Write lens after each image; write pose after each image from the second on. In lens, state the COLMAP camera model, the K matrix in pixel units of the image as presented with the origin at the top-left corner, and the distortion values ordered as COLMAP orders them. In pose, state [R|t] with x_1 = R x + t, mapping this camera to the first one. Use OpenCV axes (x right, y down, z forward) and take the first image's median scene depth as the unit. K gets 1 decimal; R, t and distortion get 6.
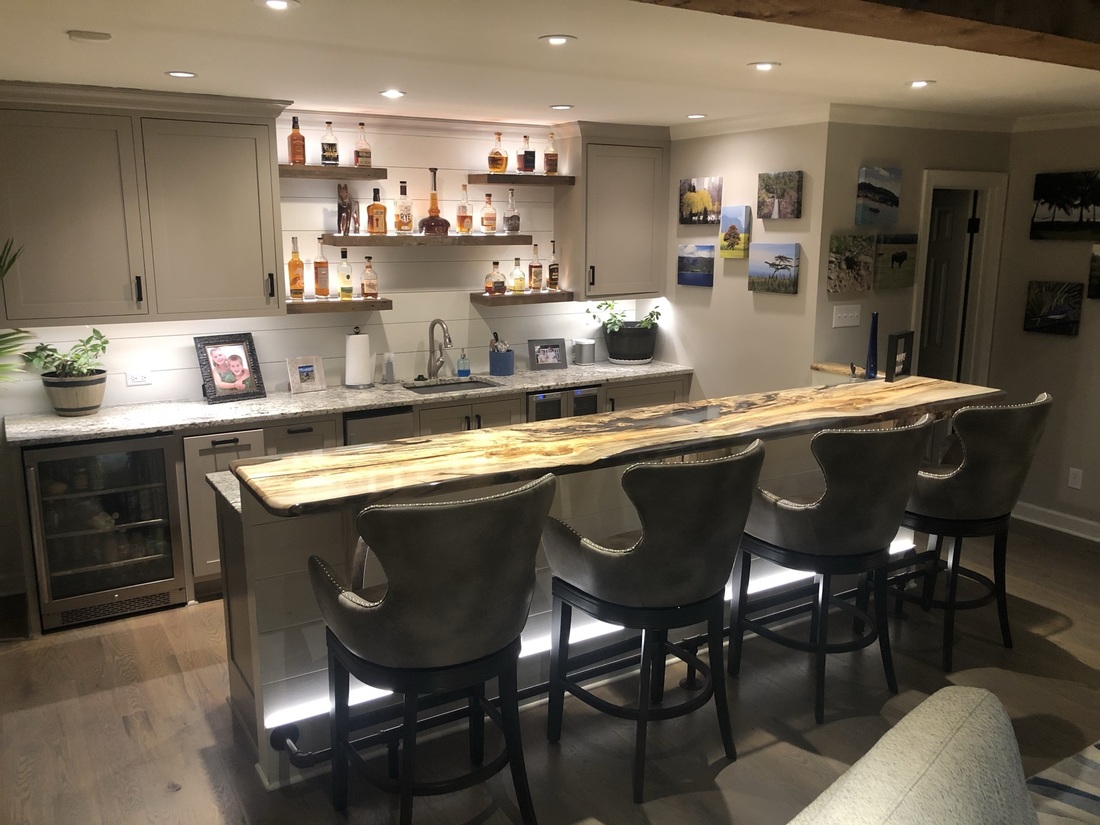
lens RADIAL K [[897.8, 0, 550.4], [0, 897.8, 415.3], [0, 0, 1]] dist [0.001178, -0.002015]
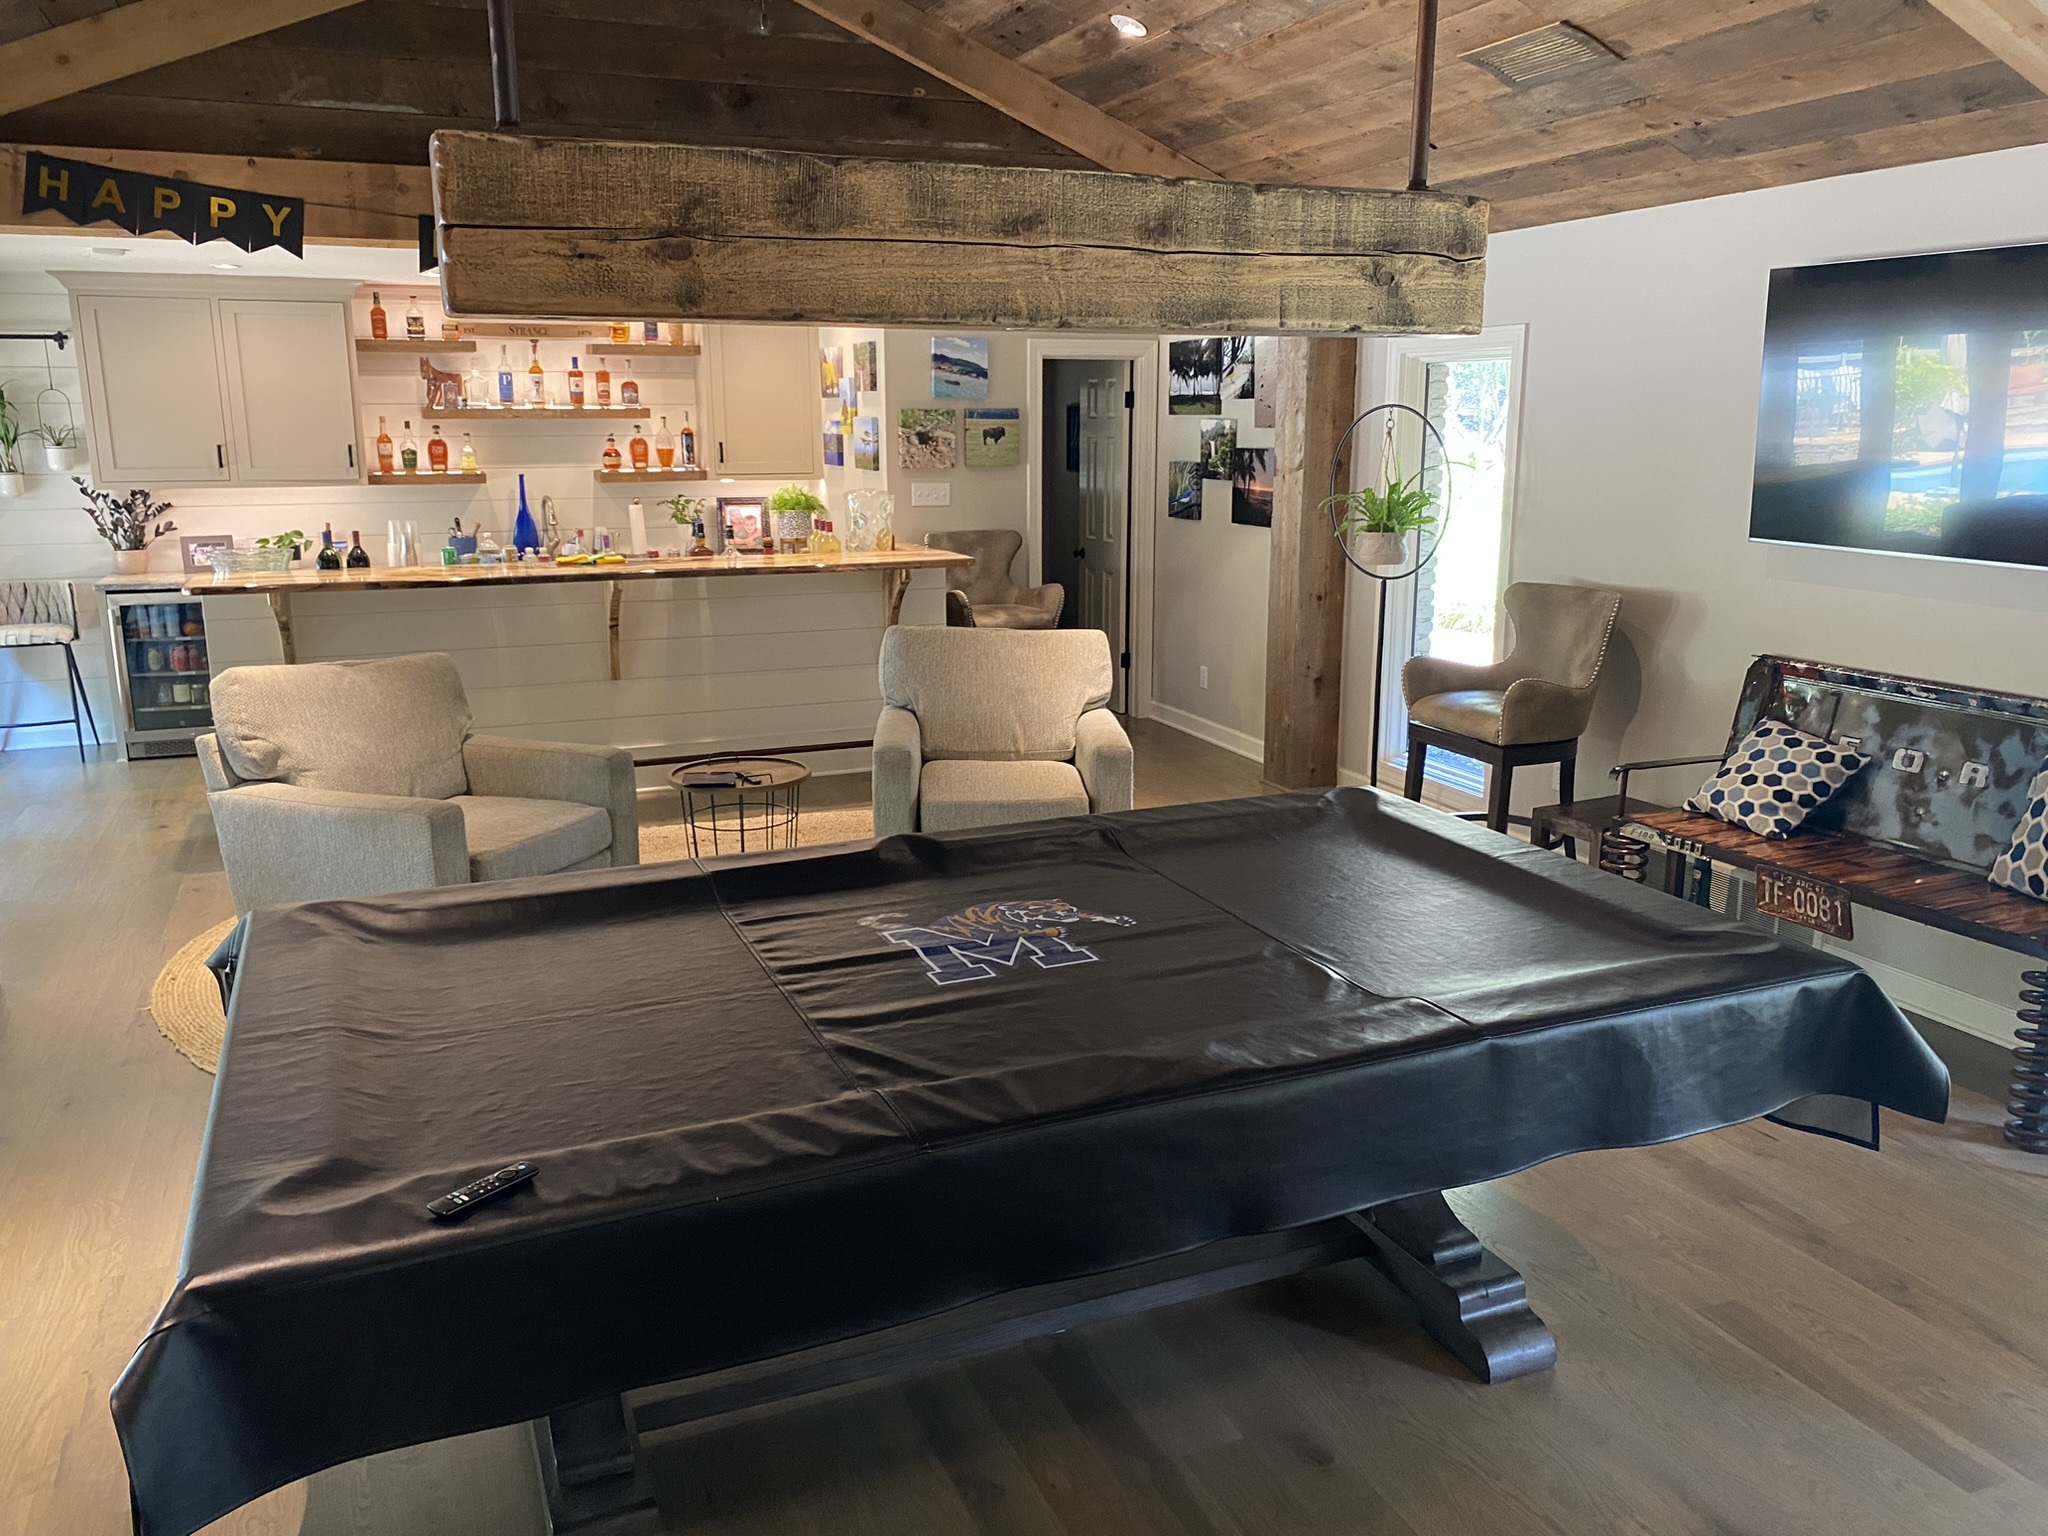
lens RADIAL K [[1555.7, 0, 1022.7], [0, 1555.7, 760.2], [0, 0, 1]] dist [0.009099, -0.002108]
pose [[0.985137, 0.038803, -0.167331, 0.704845], [-0.035557, 0.999118, 0.022351, 0.126835], [0.168051, -0.016069, 0.985647, -0.596110]]
